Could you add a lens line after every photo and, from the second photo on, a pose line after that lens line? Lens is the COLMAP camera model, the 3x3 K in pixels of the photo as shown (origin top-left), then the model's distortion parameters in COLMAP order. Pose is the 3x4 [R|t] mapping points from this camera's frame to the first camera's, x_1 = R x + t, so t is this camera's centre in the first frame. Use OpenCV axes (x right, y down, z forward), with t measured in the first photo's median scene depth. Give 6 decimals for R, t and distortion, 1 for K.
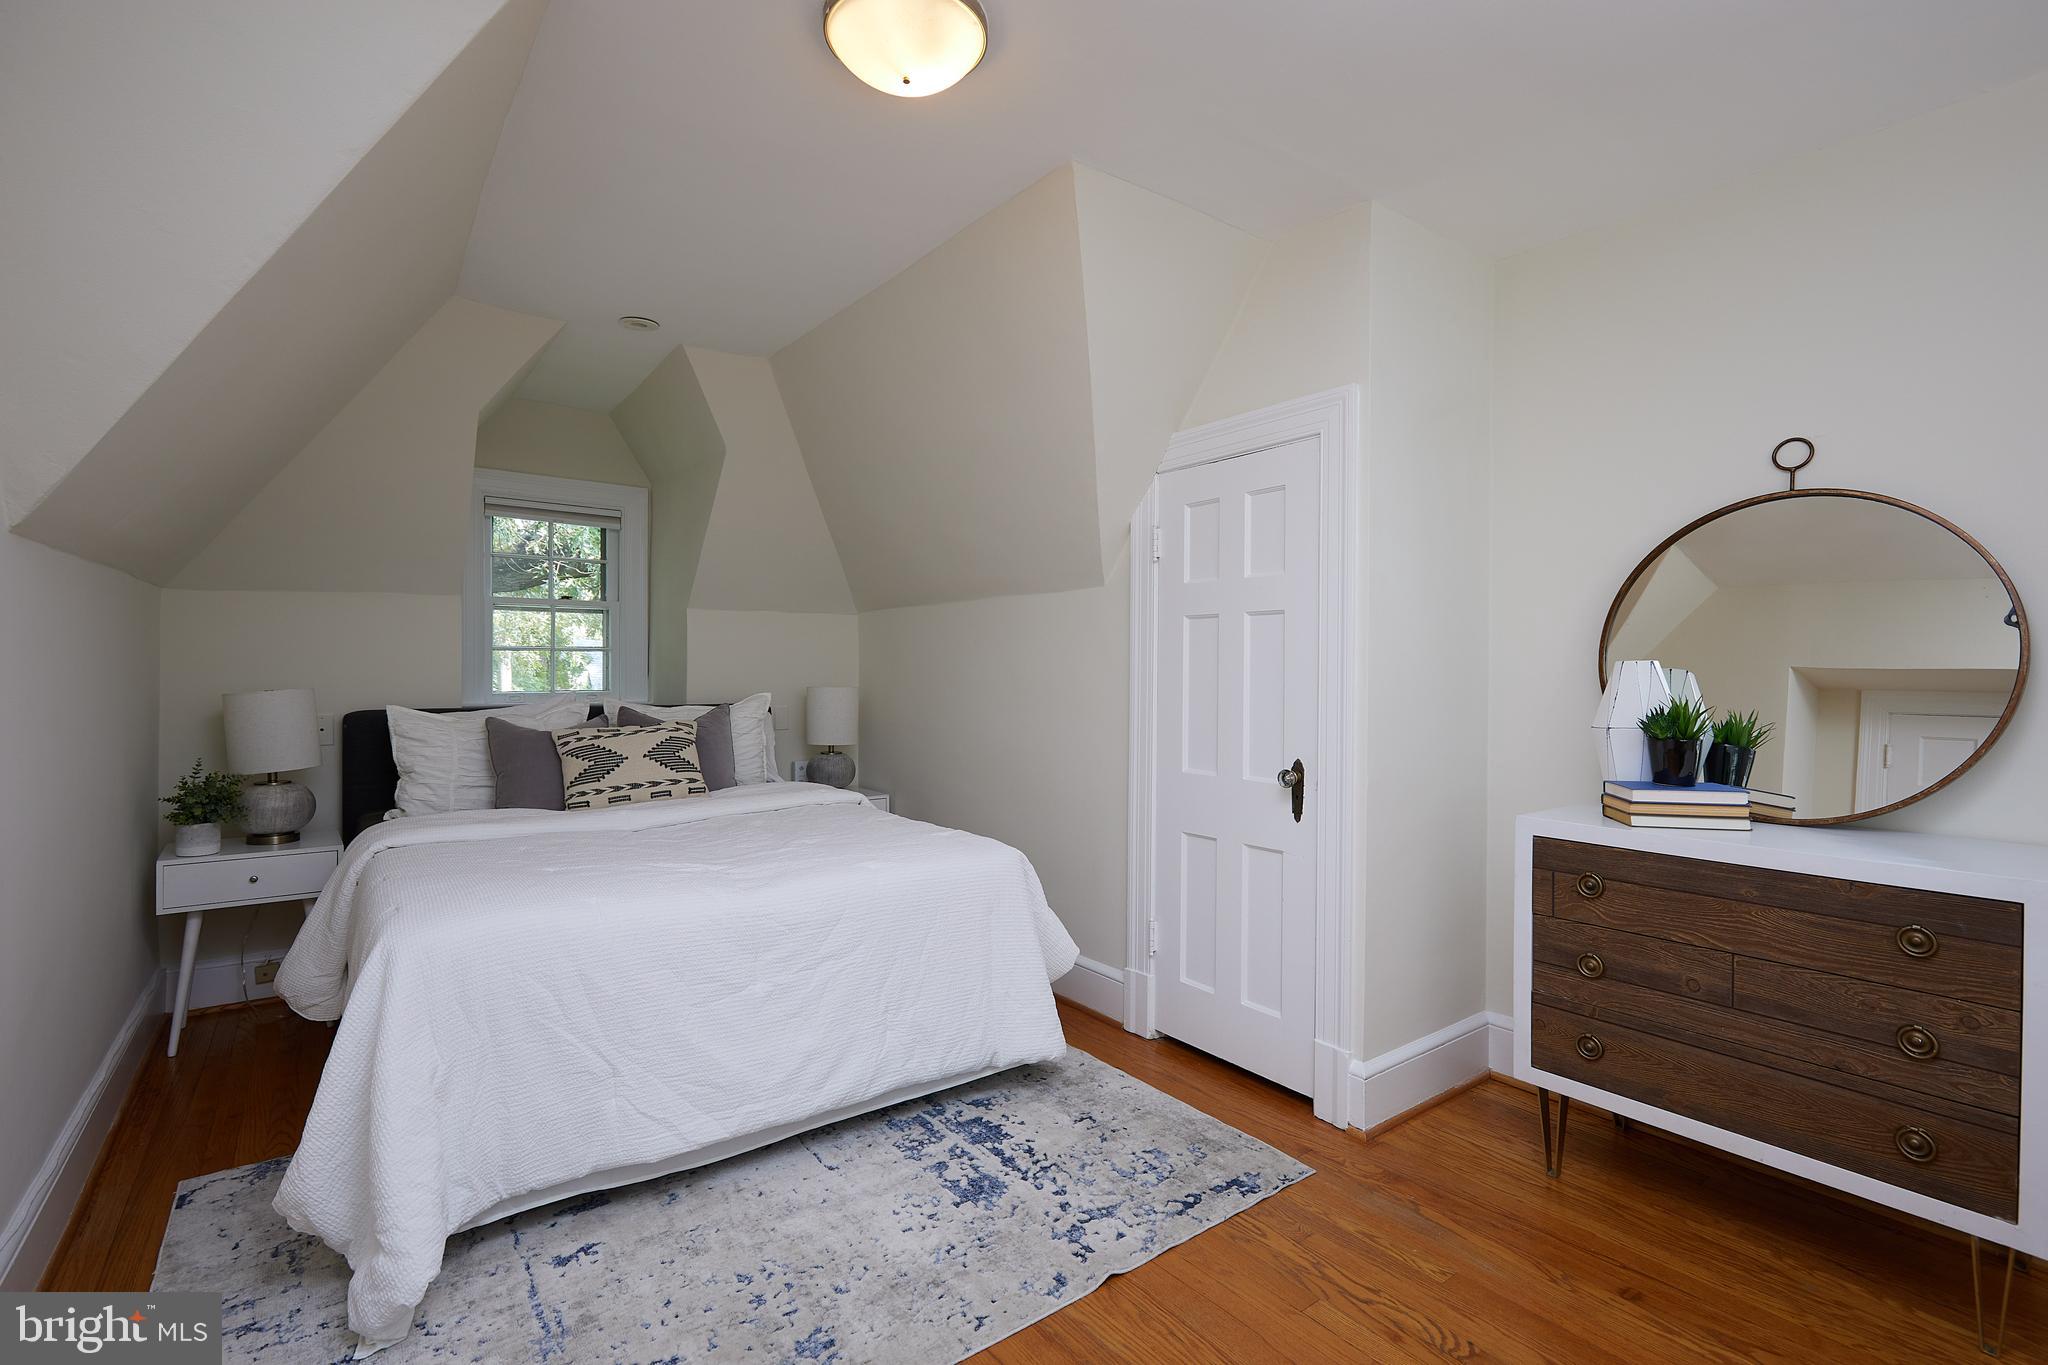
lens RADIAL K [[931.9, 0, 1029.3], [0, 931.9, 676.5], [0, 0, 1]] dist [0.003689, -0.000900]
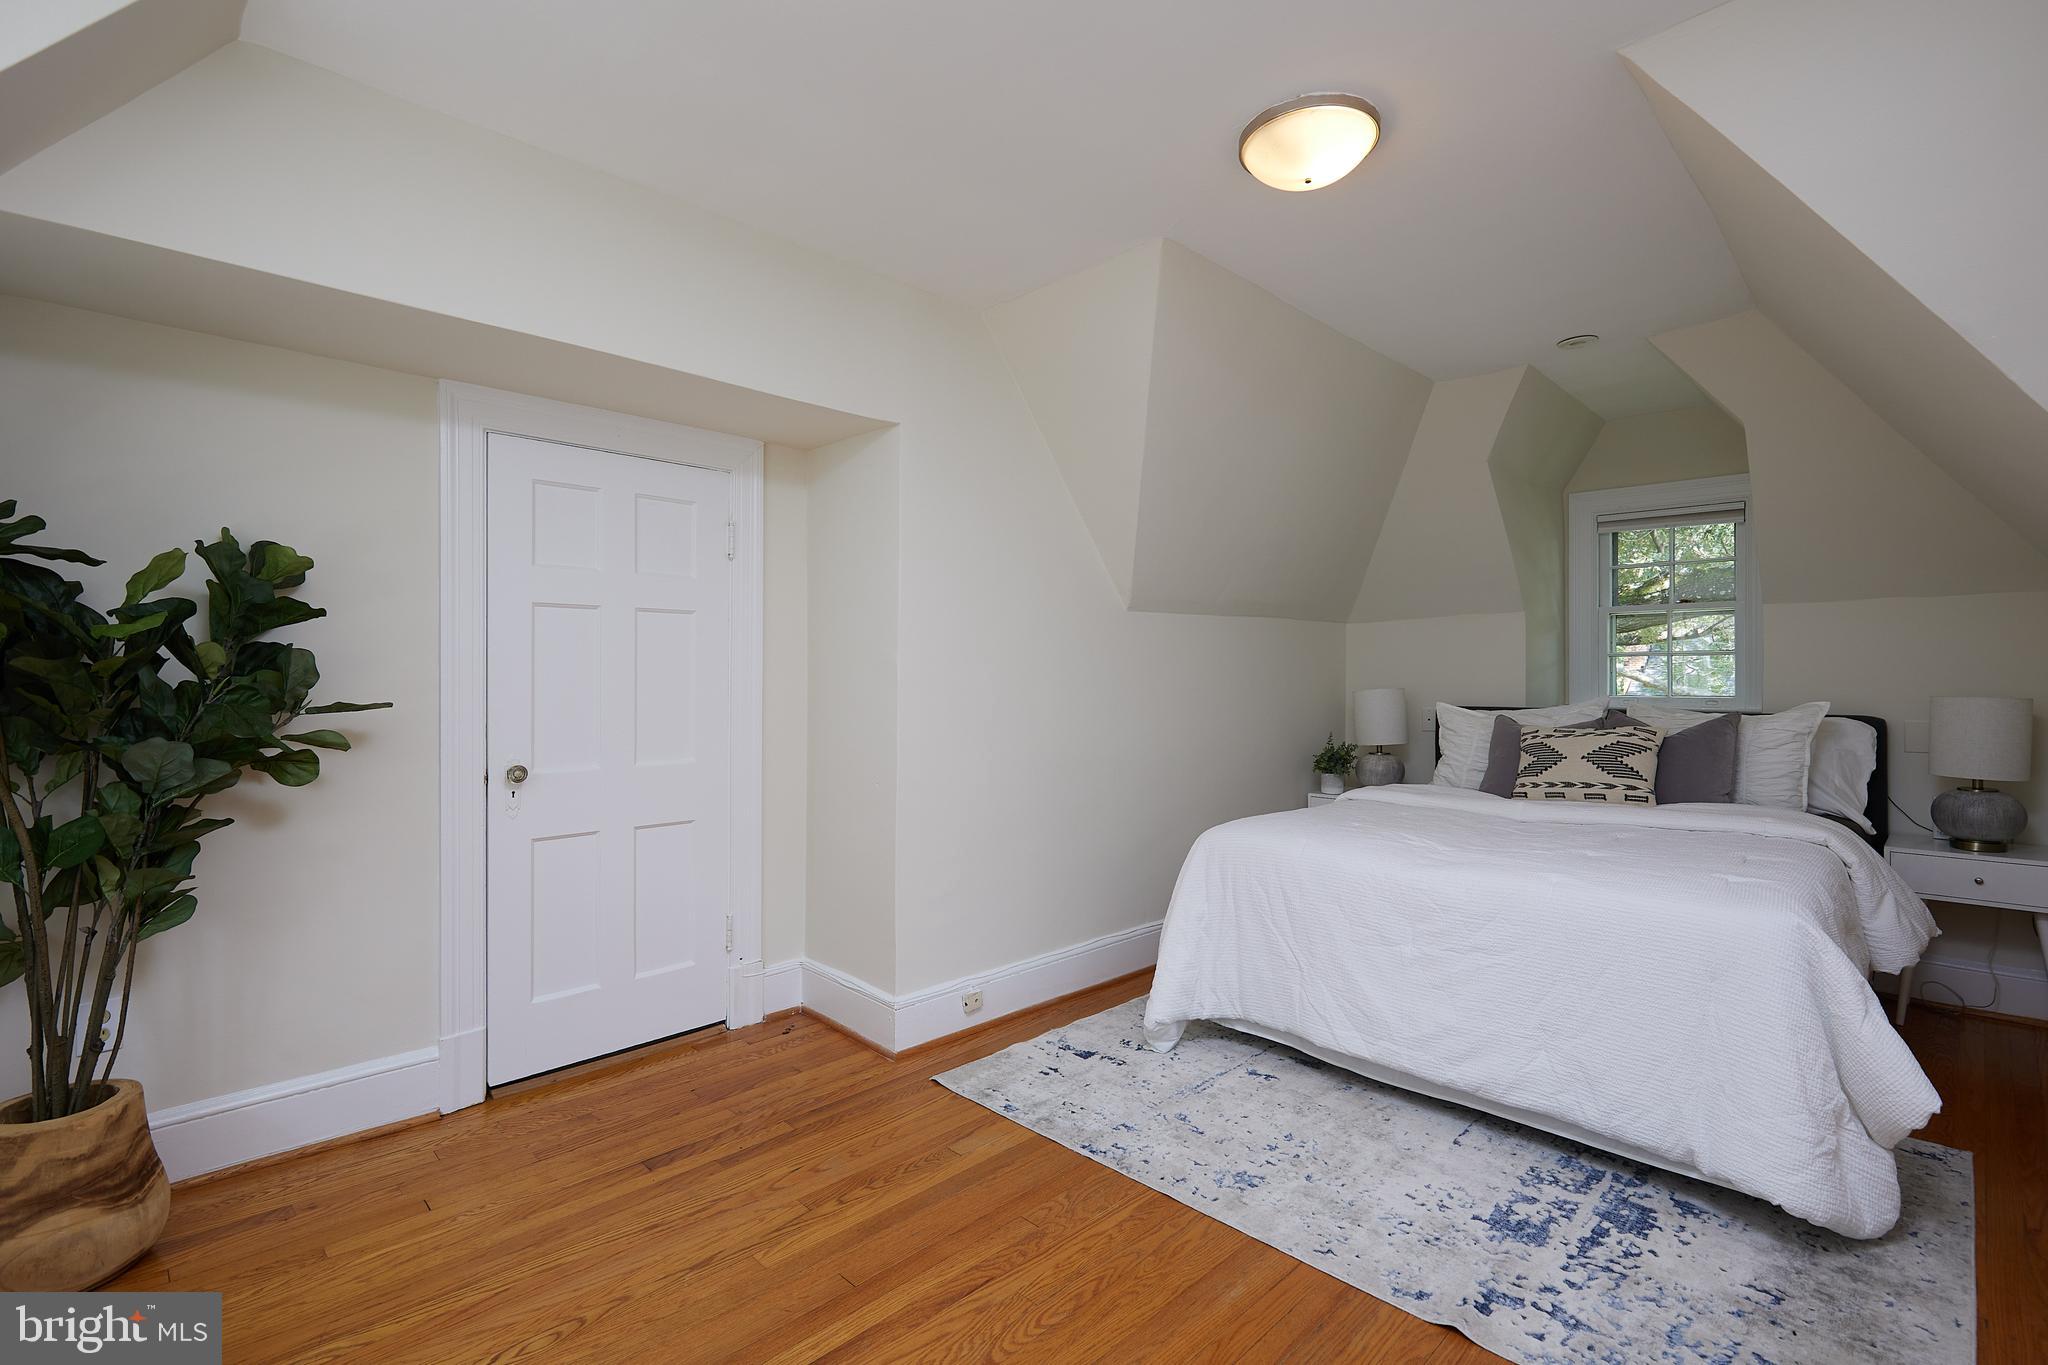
lens RADIAL K [[931.9, 0, 1039.6], [0, 931.9, 686.0], [0, 0, 1]] dist [0.003689, -0.000900]
pose [[0.149399, 0.006732, -0.988754, 0.691513], [-0.005138, 0.999969, 0.006032, 0.004379], [0.988764, 0.004179, 0.149429, 0.338102]]
